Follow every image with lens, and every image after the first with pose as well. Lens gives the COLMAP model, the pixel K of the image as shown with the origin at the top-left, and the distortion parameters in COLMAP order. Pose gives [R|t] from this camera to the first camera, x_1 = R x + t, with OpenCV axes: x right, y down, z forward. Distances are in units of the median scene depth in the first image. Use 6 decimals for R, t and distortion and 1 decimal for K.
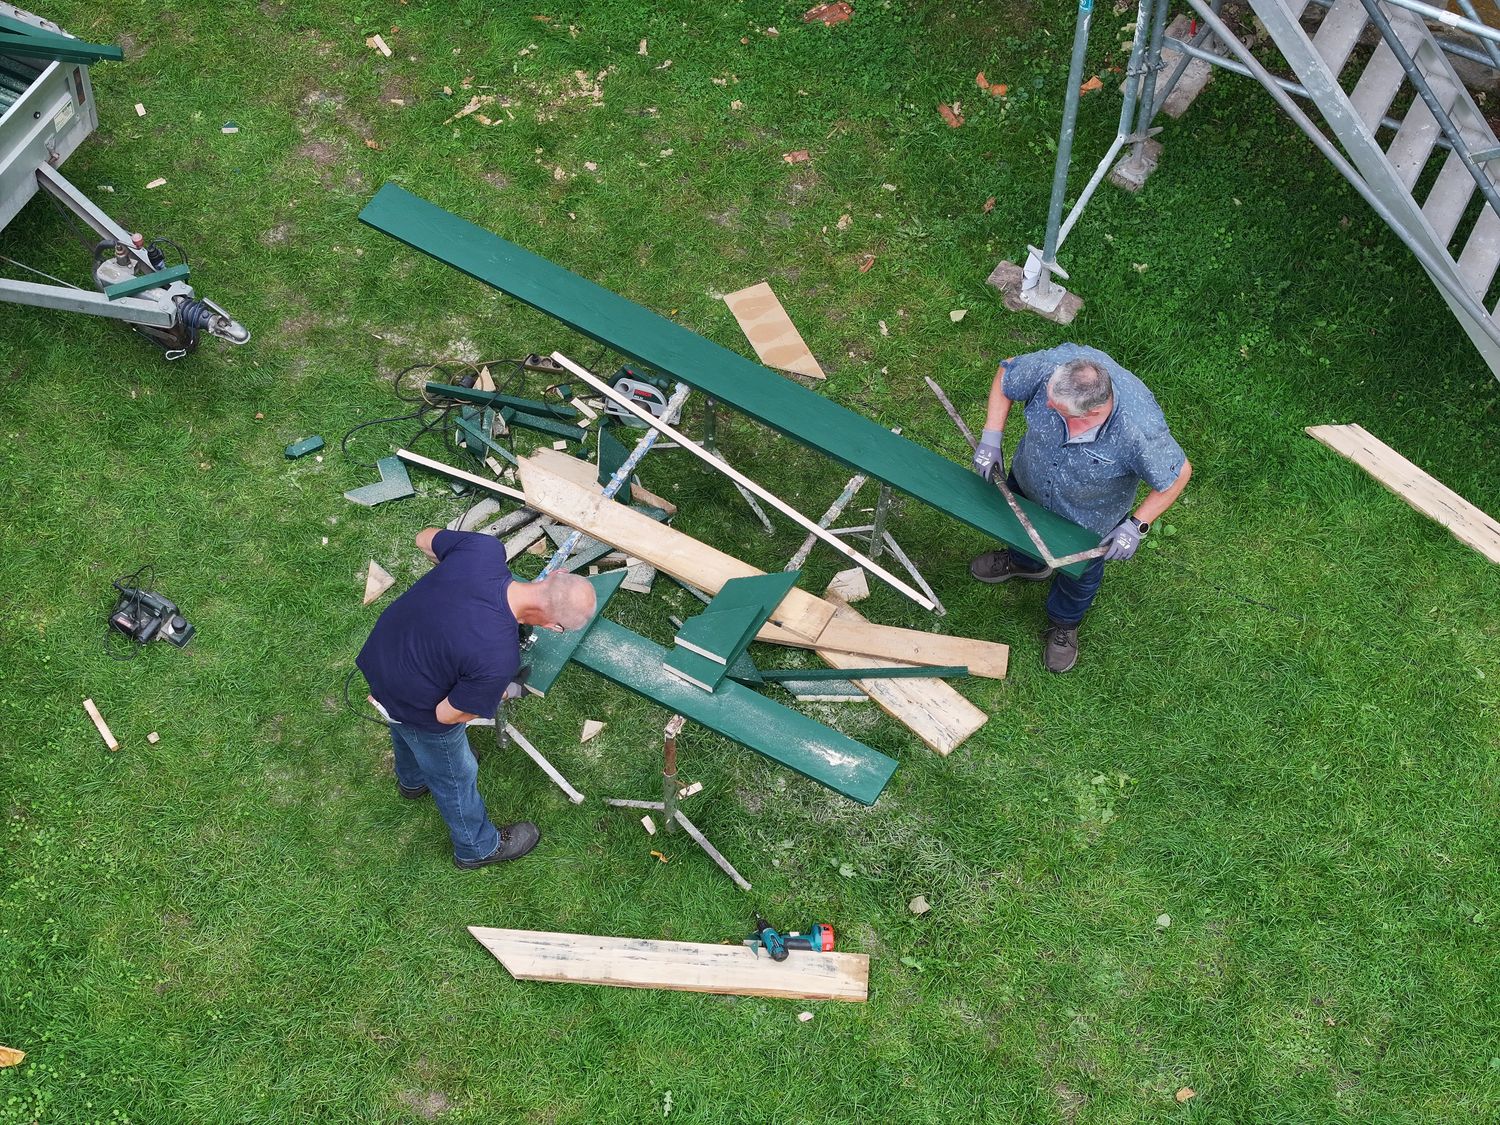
lens RADIAL K [[2998.3, 0, 723.2], [0, 2998.3, 567.4], [0, 0, 1]] dist [-0.229767, 1.339862]
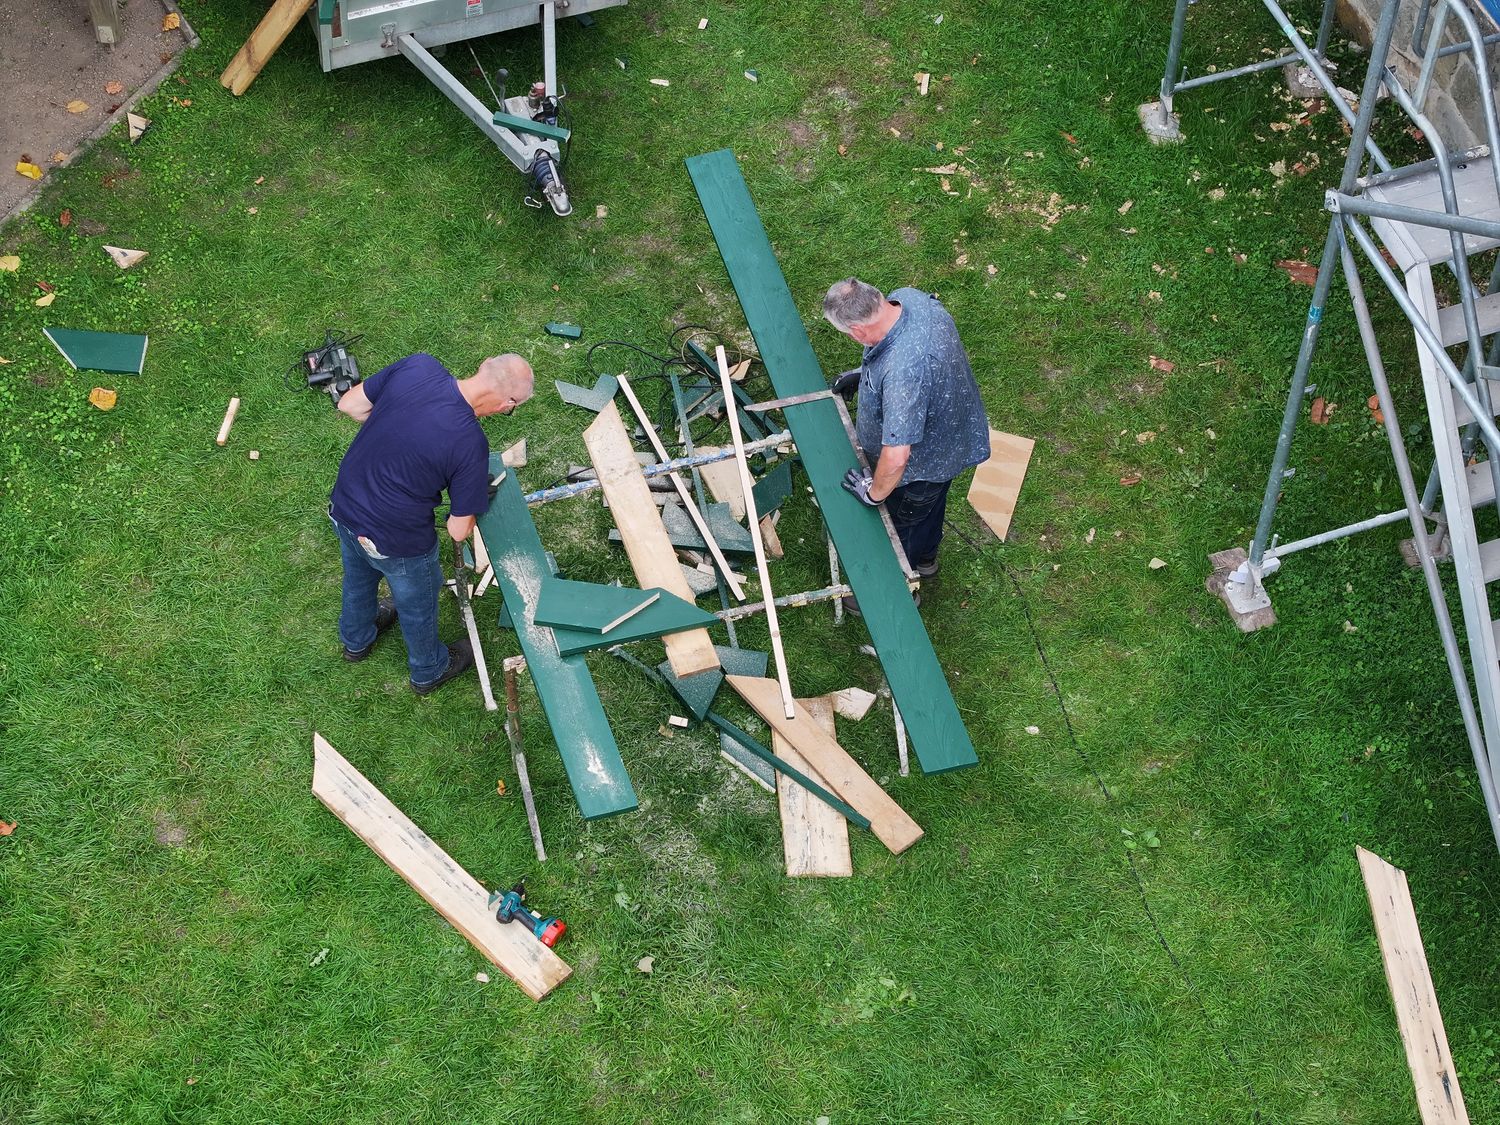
lens RADIAL K [[2998.3, 0, 723.2], [0, 2998.3, 567.4], [0, 0, 1]] dist [-0.229767, 1.339862]
pose [[0.750632, 0.529234, -0.395553, 0.376671], [-0.550950, 0.831812, 0.067404, -0.074219], [0.364698, 0.167334, 0.915966, 0.052235]]
